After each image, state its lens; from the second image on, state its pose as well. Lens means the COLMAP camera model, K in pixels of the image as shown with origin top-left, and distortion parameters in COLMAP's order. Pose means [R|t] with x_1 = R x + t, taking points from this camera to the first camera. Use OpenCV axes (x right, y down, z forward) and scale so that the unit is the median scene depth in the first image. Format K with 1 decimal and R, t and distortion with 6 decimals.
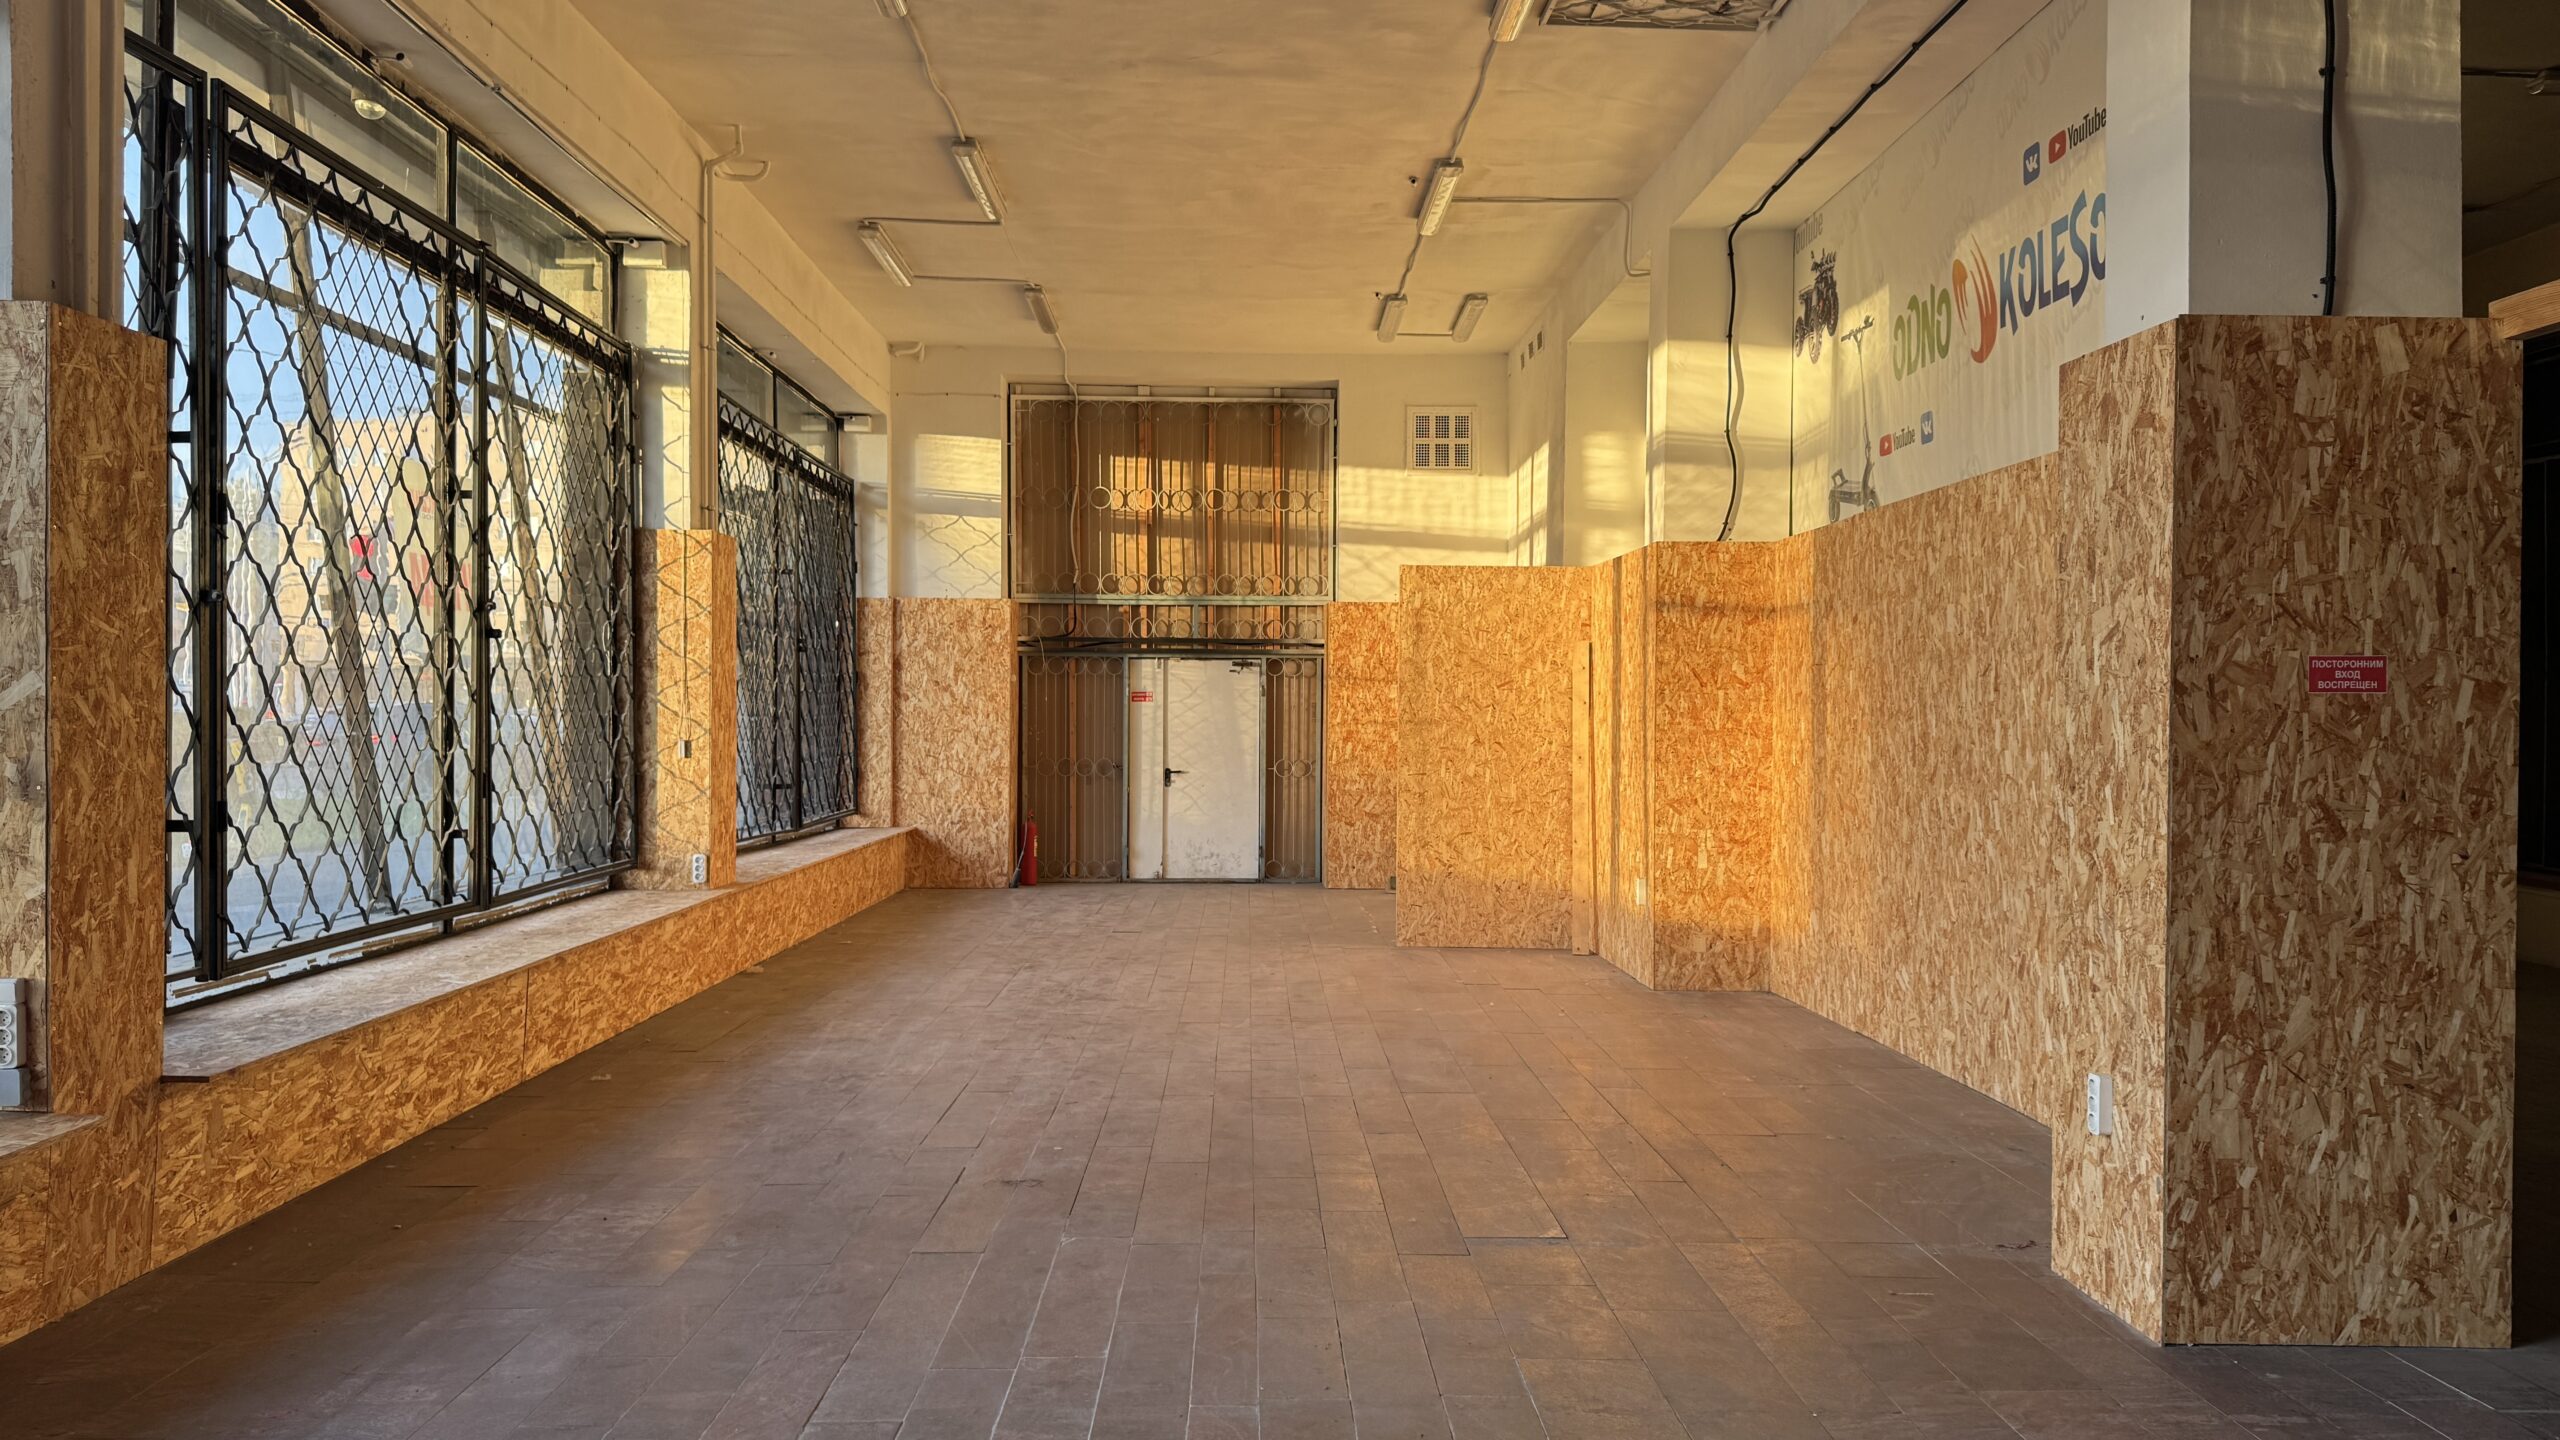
lens RADIAL K [[1763.7, 0, 1272.8], [0, 1763.7, 728.1], [0, 0, 1]] dist [0.148644, -0.254555]
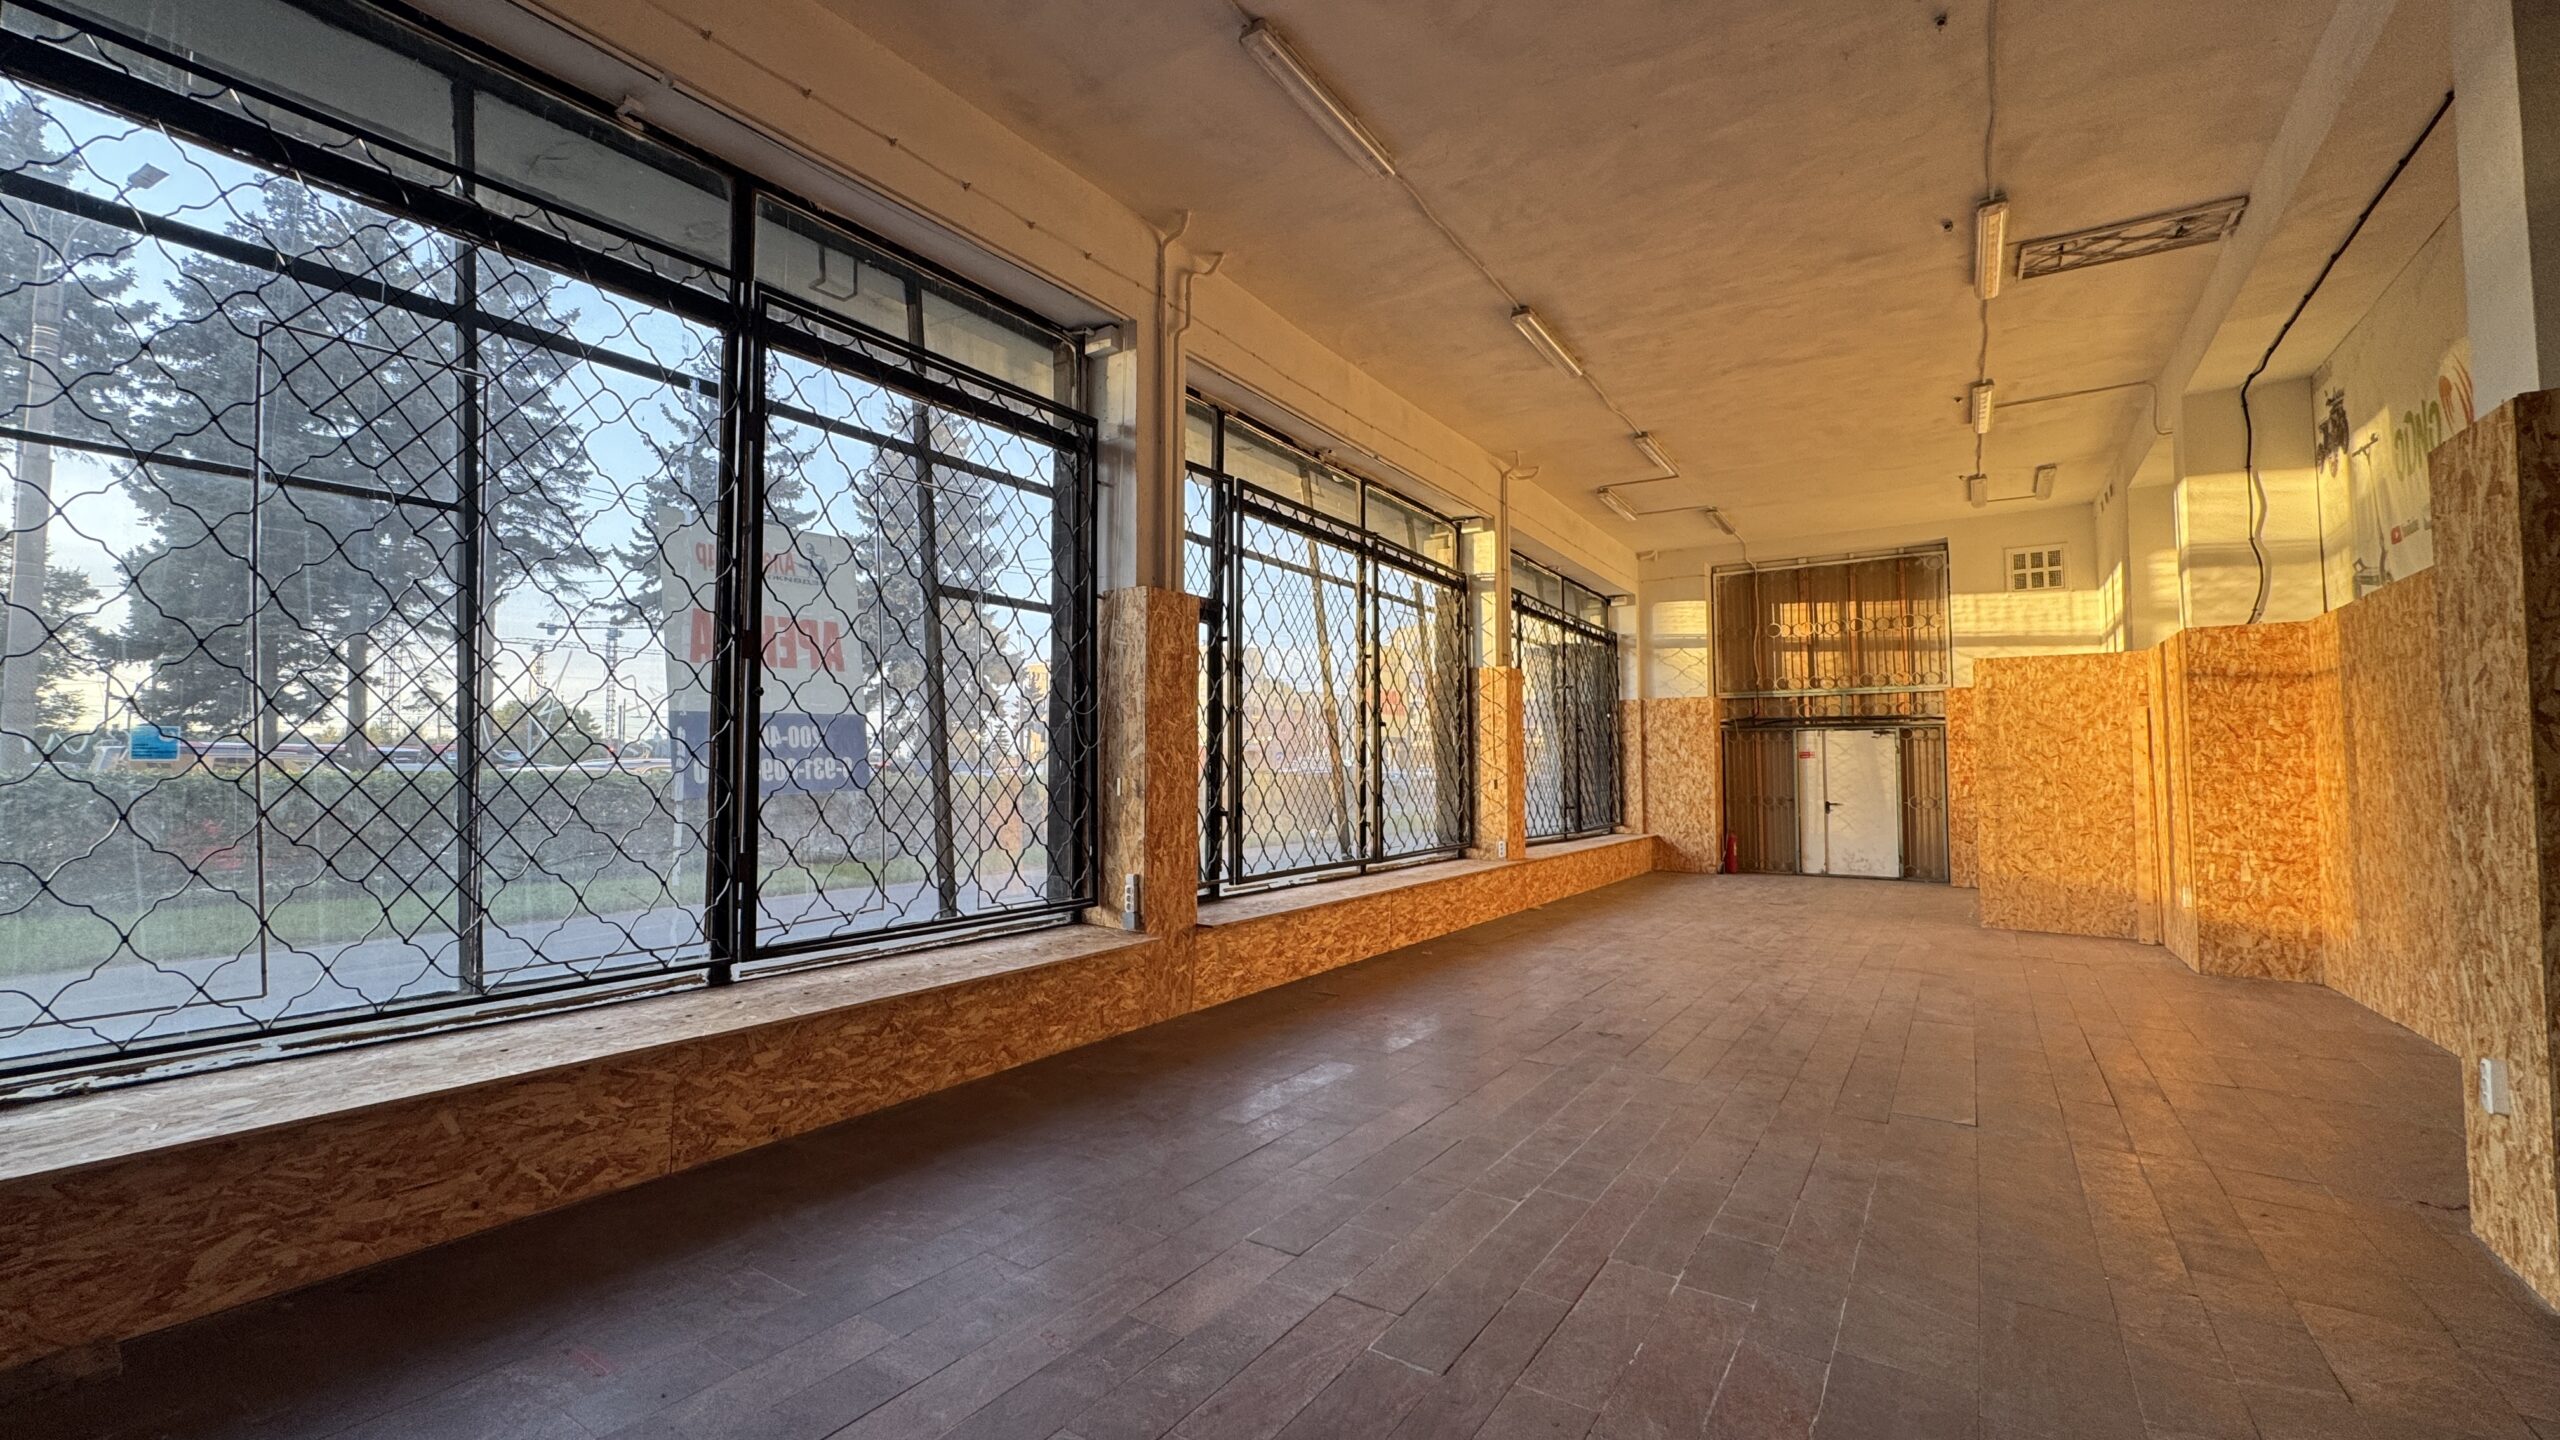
lens RADIAL K [[1007.5, 0, 1280.0], [0, 1007.5, 720.0], [0, 0, 1]] dist [-0.004159, -0.000194]
pose [[0.816649, -0.033443, -0.576165, 0.097525], [-0.001167, 0.998222, -0.059595, 0.007720], [0.577134, 0.049341, 0.815158, 0.014649]]
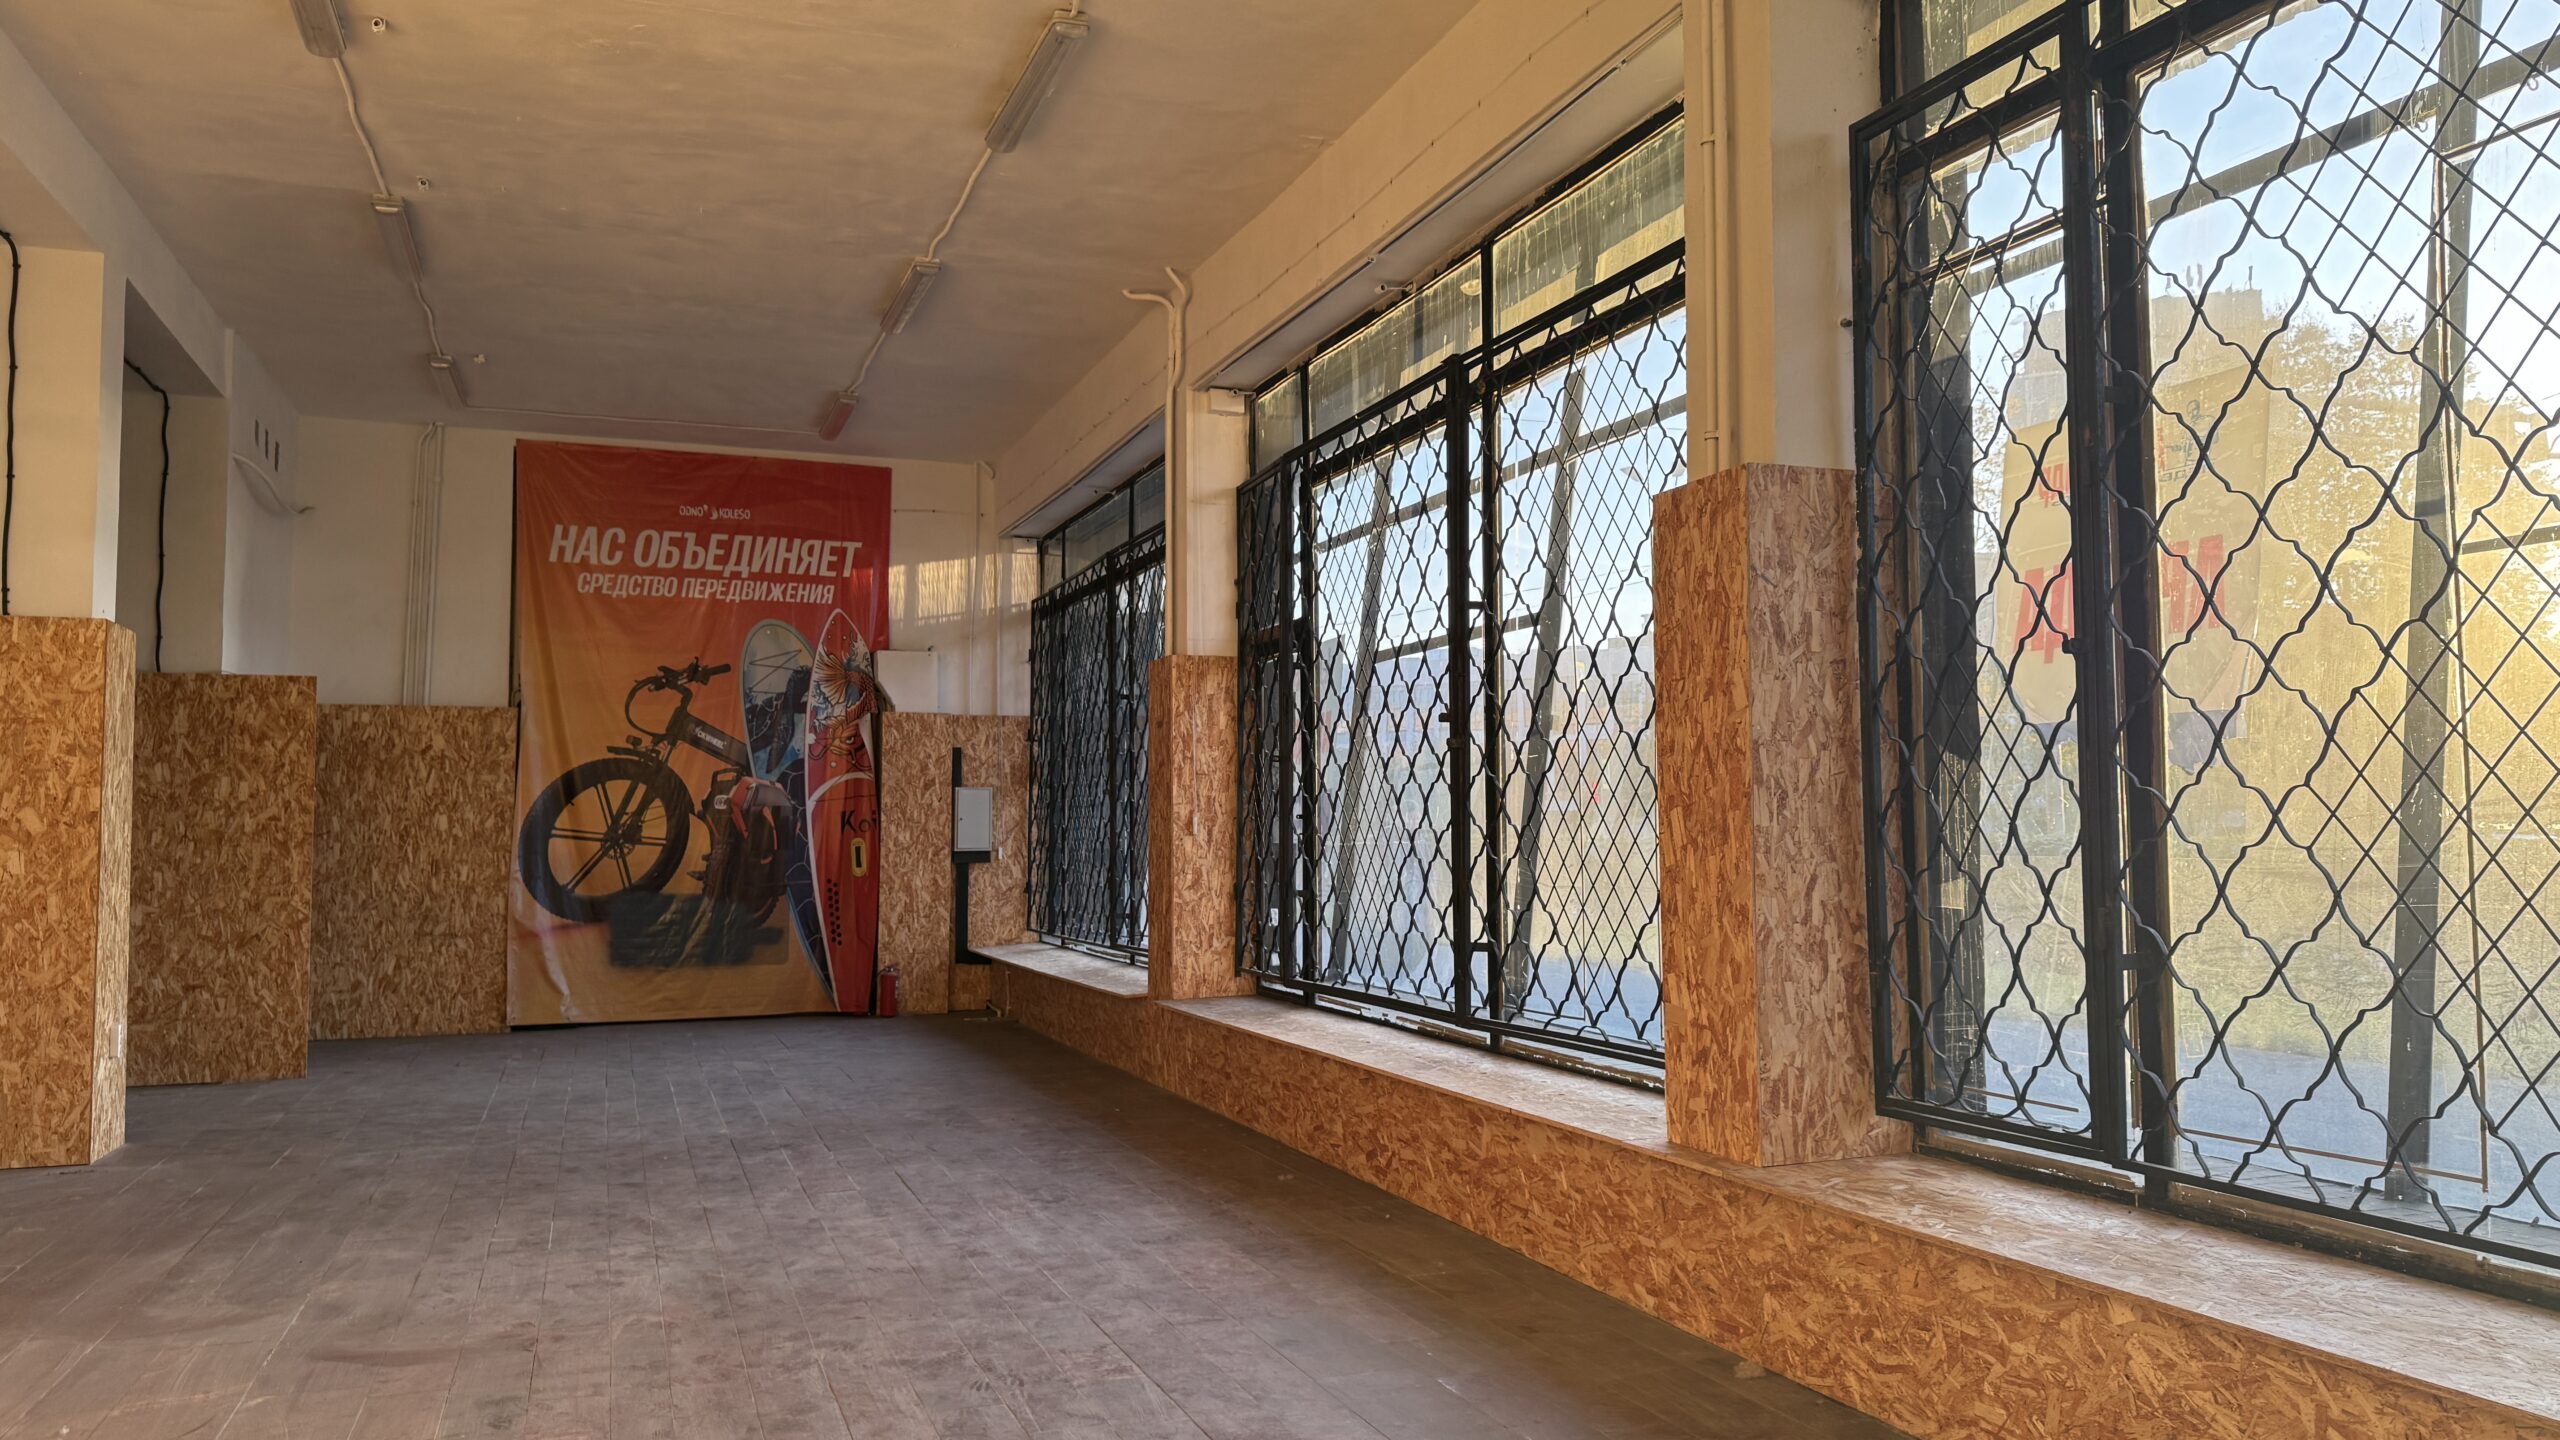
lens RADIAL K [[1763.7, 0, 1272.8], [0, 1763.7, 728.1], [0, 0, 1]] dist [0.148644, -0.254555]
pose [[-0.942298, -0.022992, -0.333983, -0.033323], [-0.004888, 0.998477, -0.054947, -0.000084], [0.334738, -0.050144, -0.940976, 1.435016]]
